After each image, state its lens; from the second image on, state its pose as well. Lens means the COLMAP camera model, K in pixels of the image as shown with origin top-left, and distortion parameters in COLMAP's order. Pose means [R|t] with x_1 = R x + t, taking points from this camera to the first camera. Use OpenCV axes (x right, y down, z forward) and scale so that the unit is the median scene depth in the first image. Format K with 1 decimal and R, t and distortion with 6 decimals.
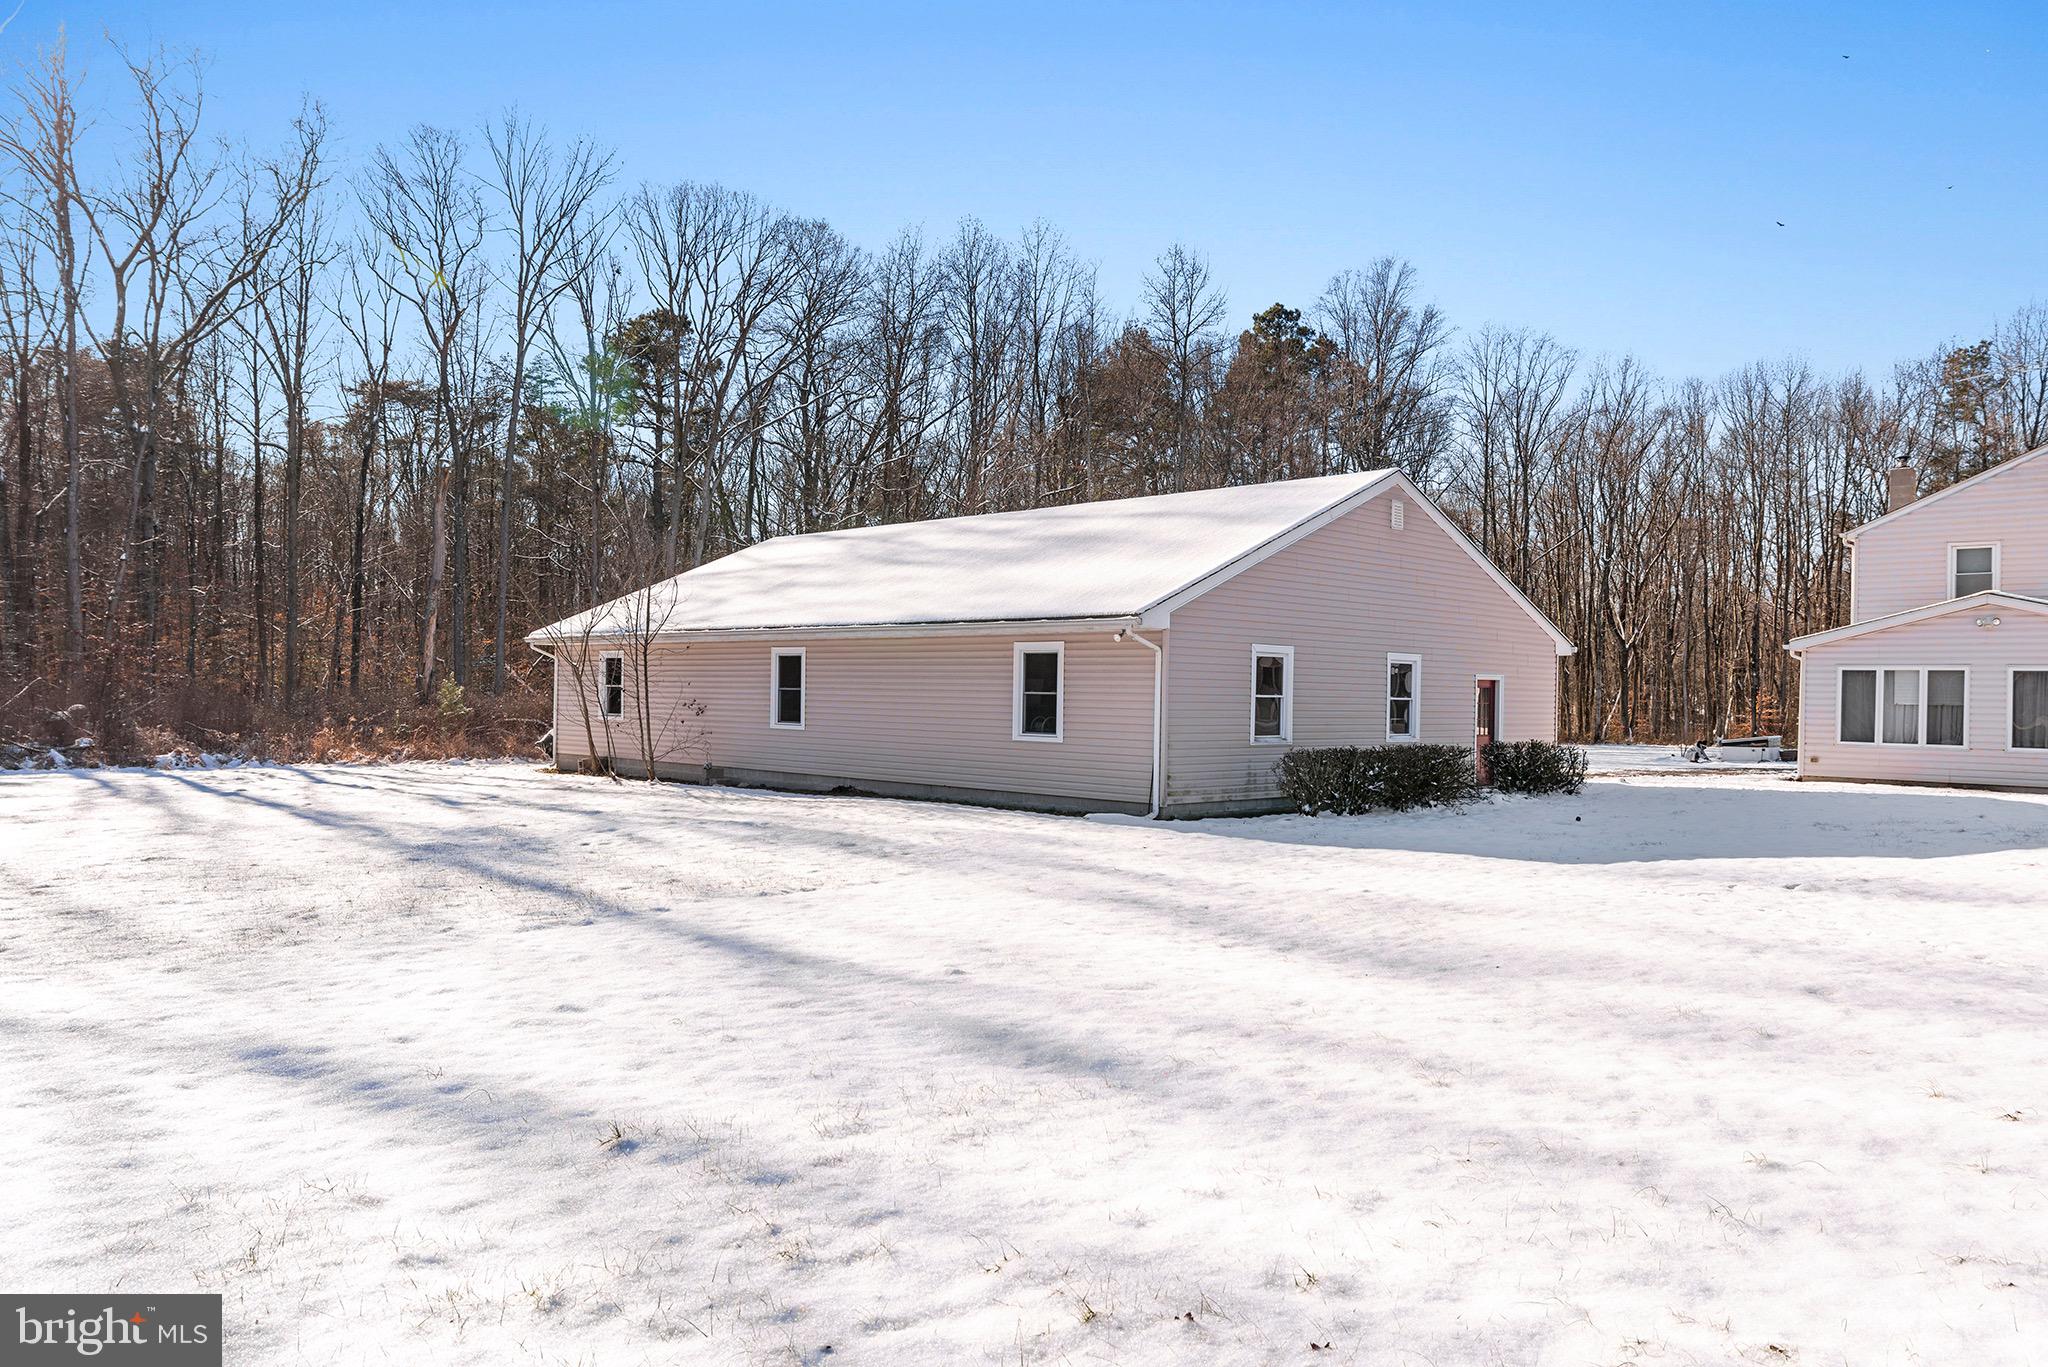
lens RADIAL K [[1499.4, 0, 1020.0], [0, 1499.4, 690.3], [0, 0, 1]] dist [0.003008, 0.001864]
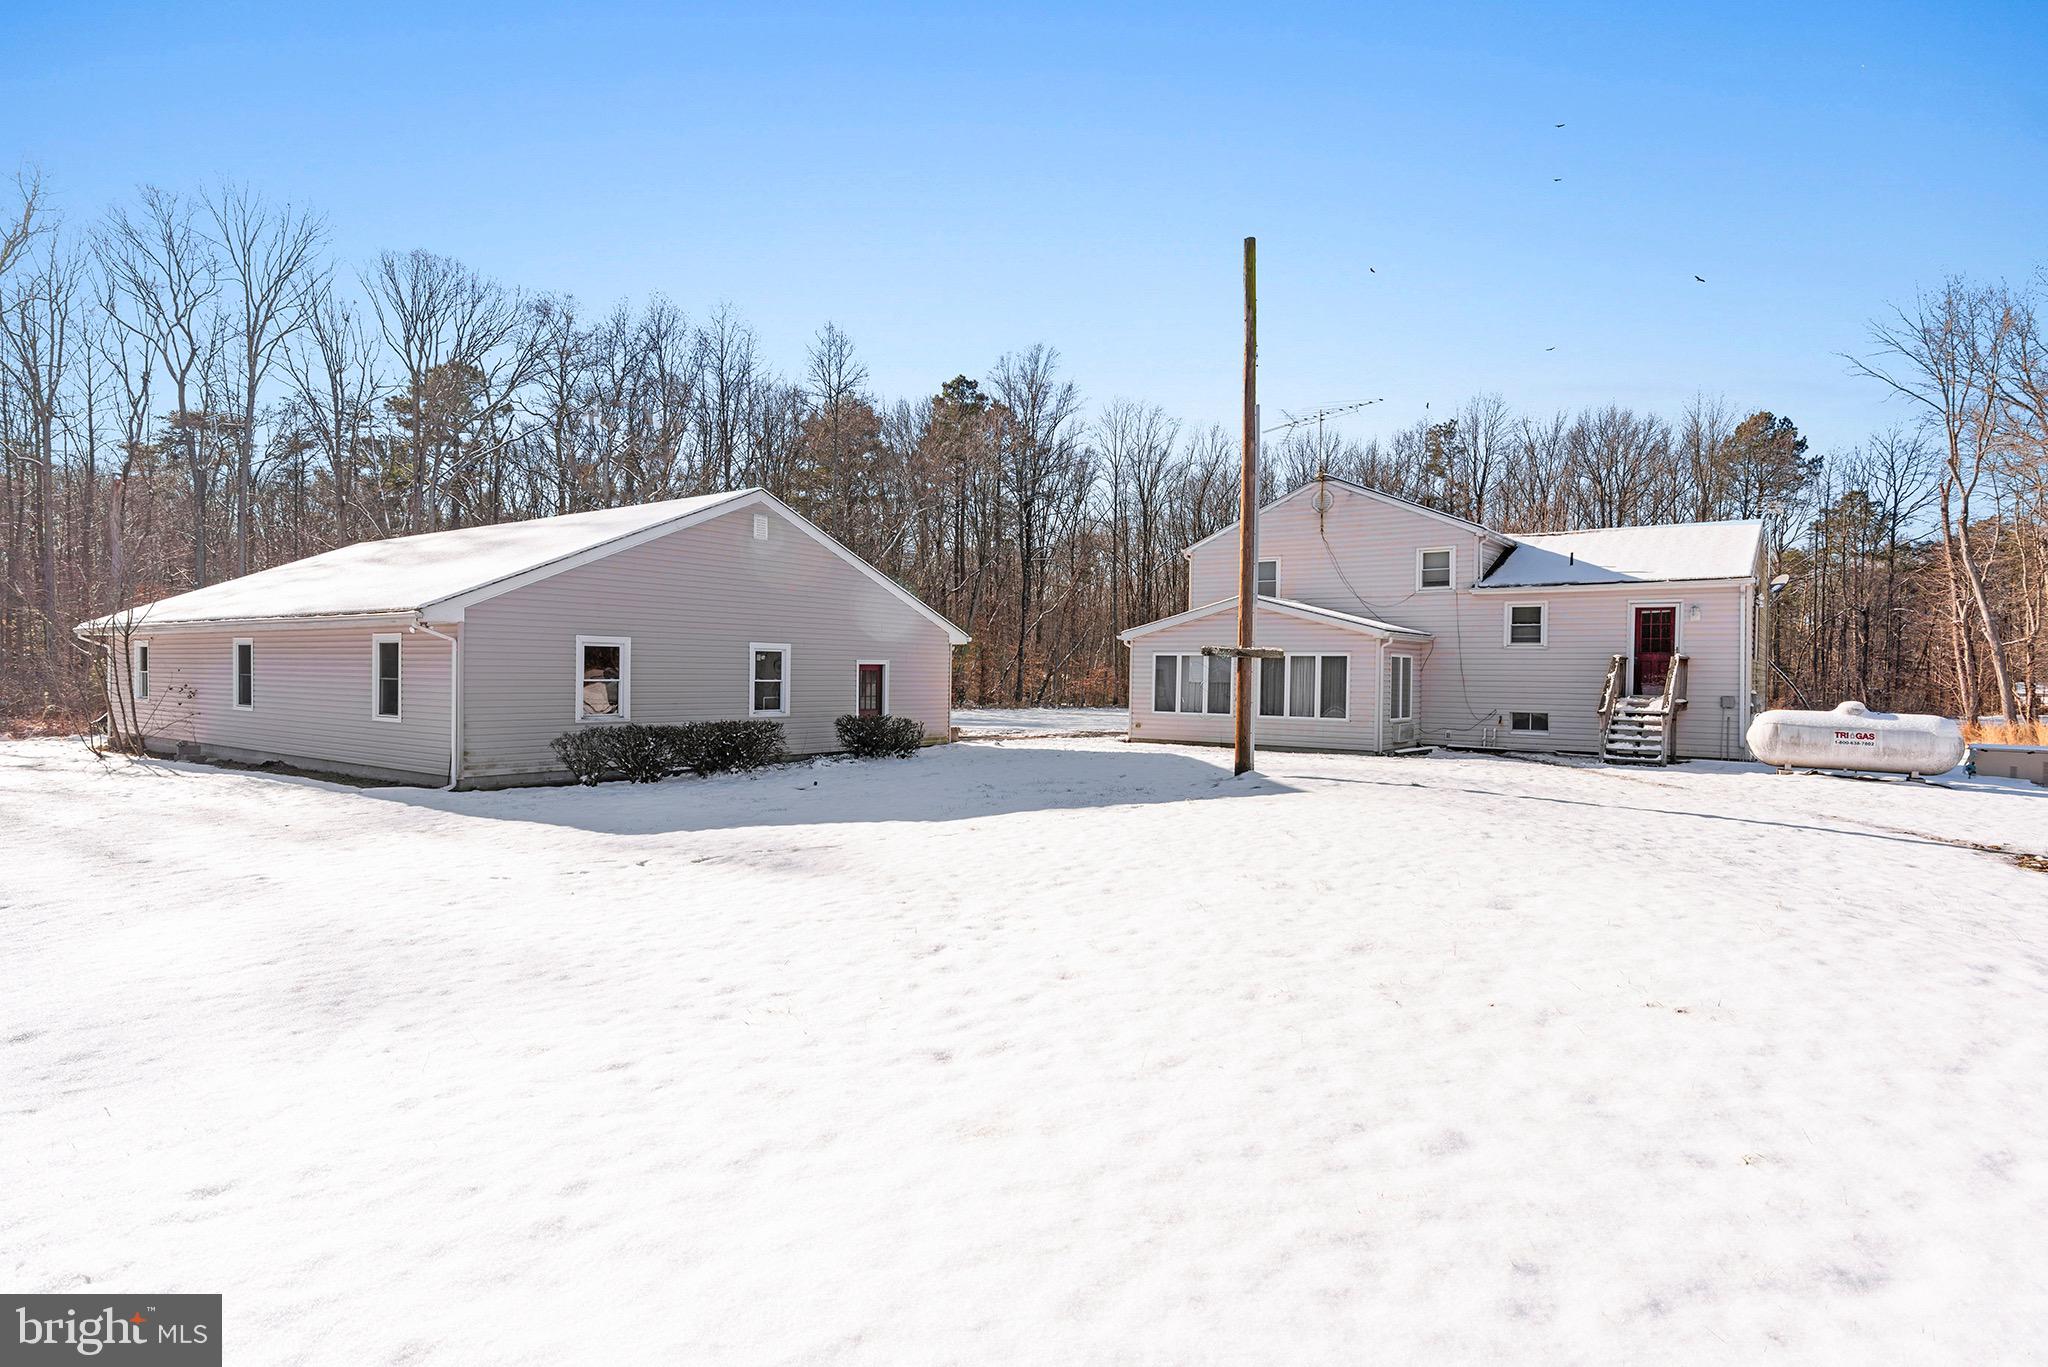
lens RADIAL K [[1112.4, 0, 1038.6], [0, 1112.4, 665.5], [0, 0, 1]] dist [0.002624, 0.000542]
pose [[0.987399, -0.004080, 0.158201, 0.195381], [0.004231, 0.999991, -0.000618, -0.002861], [-0.158197, 0.001279, 0.987407, 0.051563]]
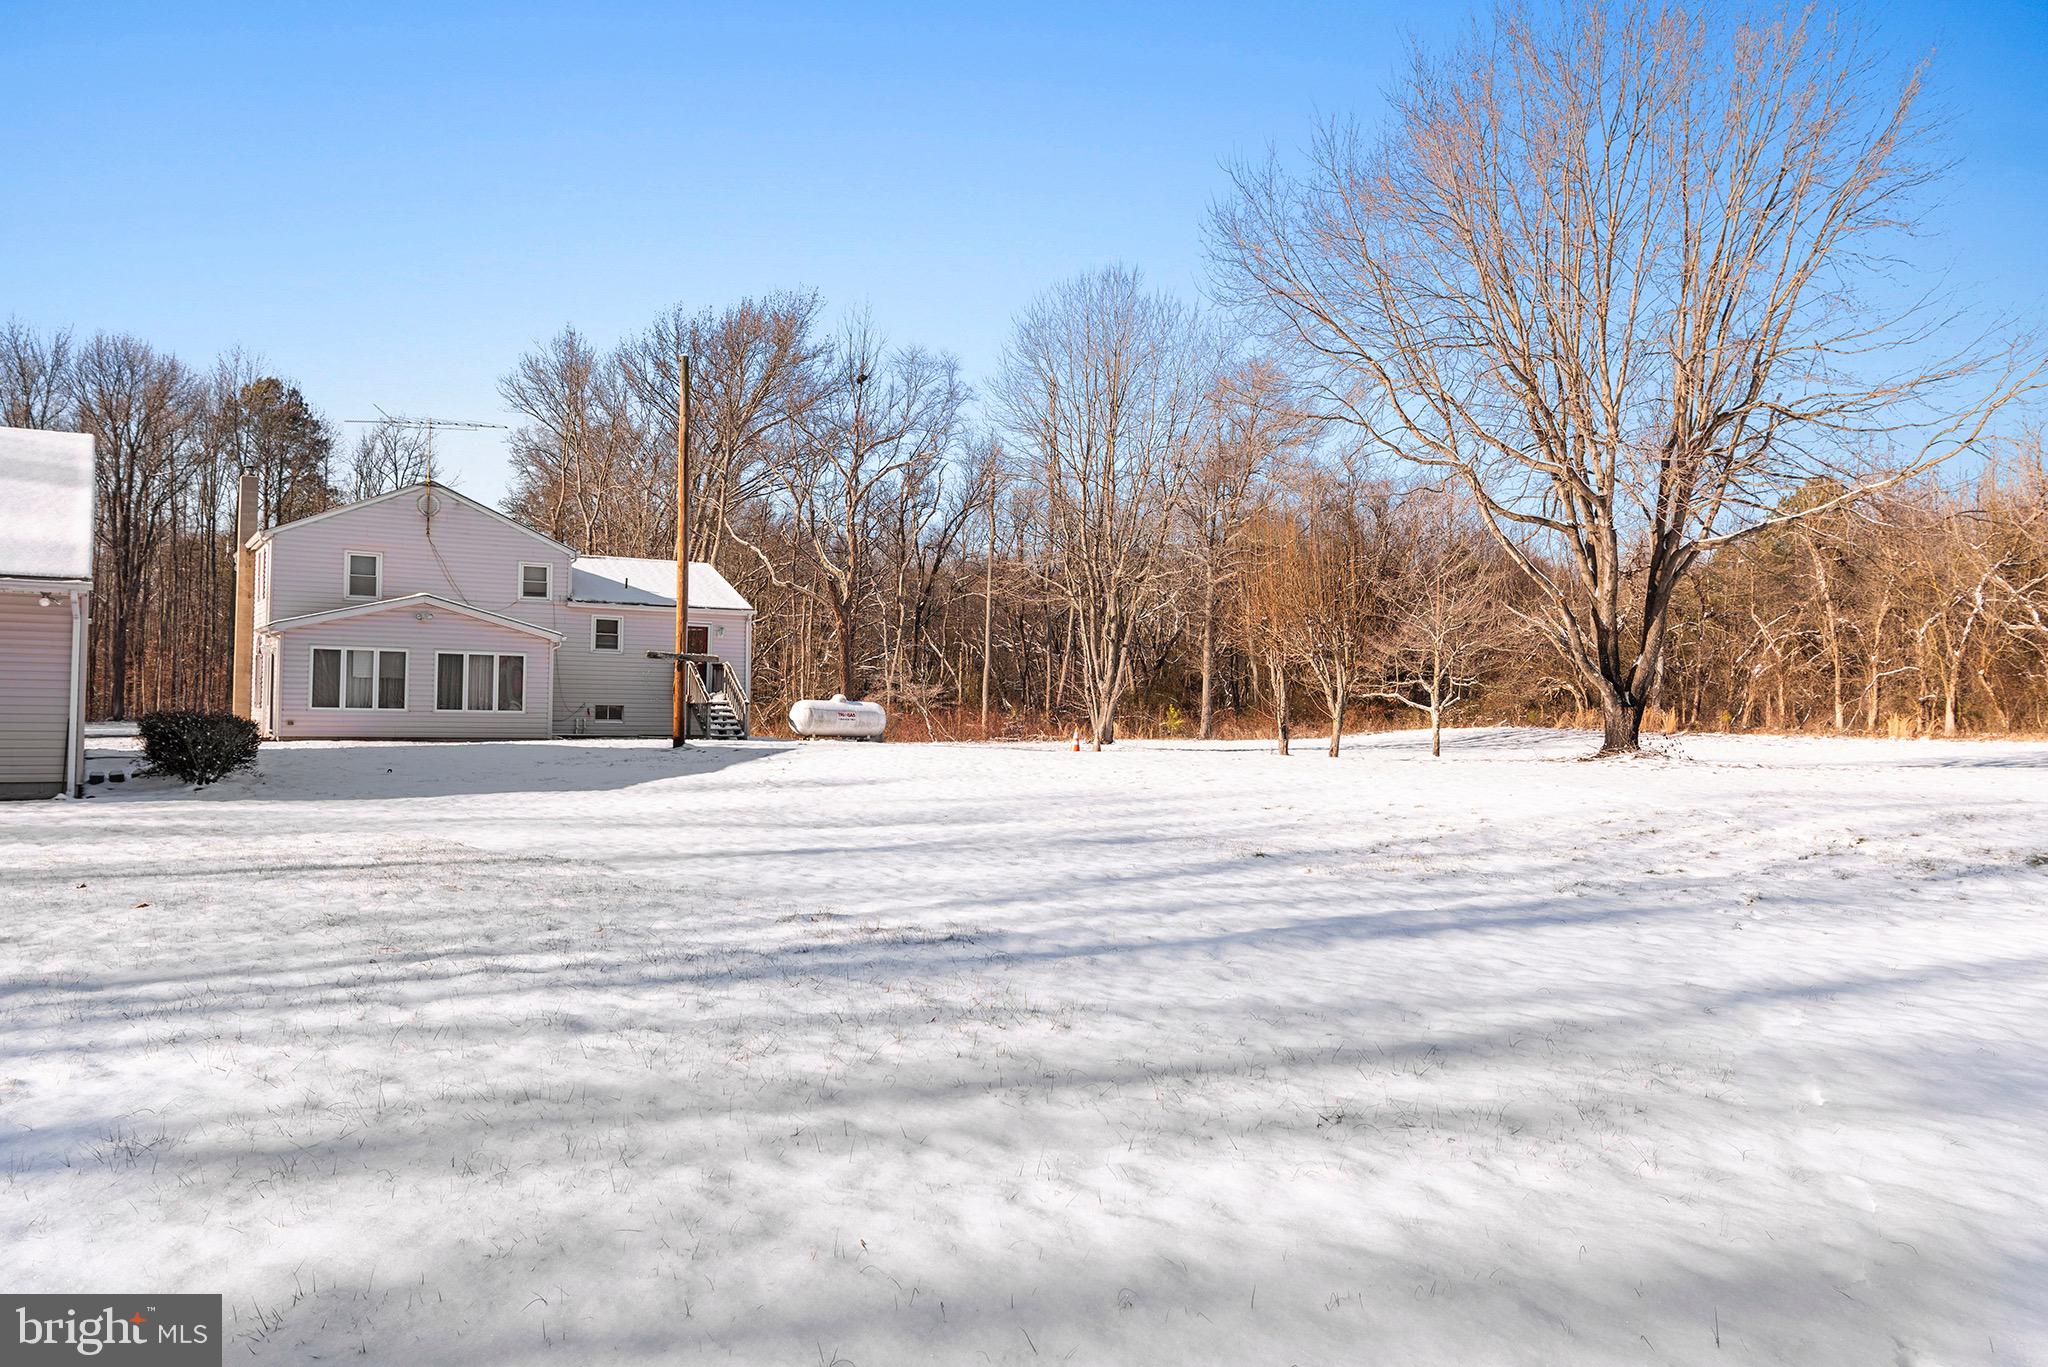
lens RADIAL K [[1499.4, 0, 1022.2], [0, 1499.4, 683.9], [0, 0, 1]] dist [0.003008, 0.001864]
pose [[0.223608, 0.000705, 0.974679, -0.335756], [-0.017882, 0.999834, 0.003379, 0.000539], [-0.974515, -0.018184, 0.223583, 0.107481]]
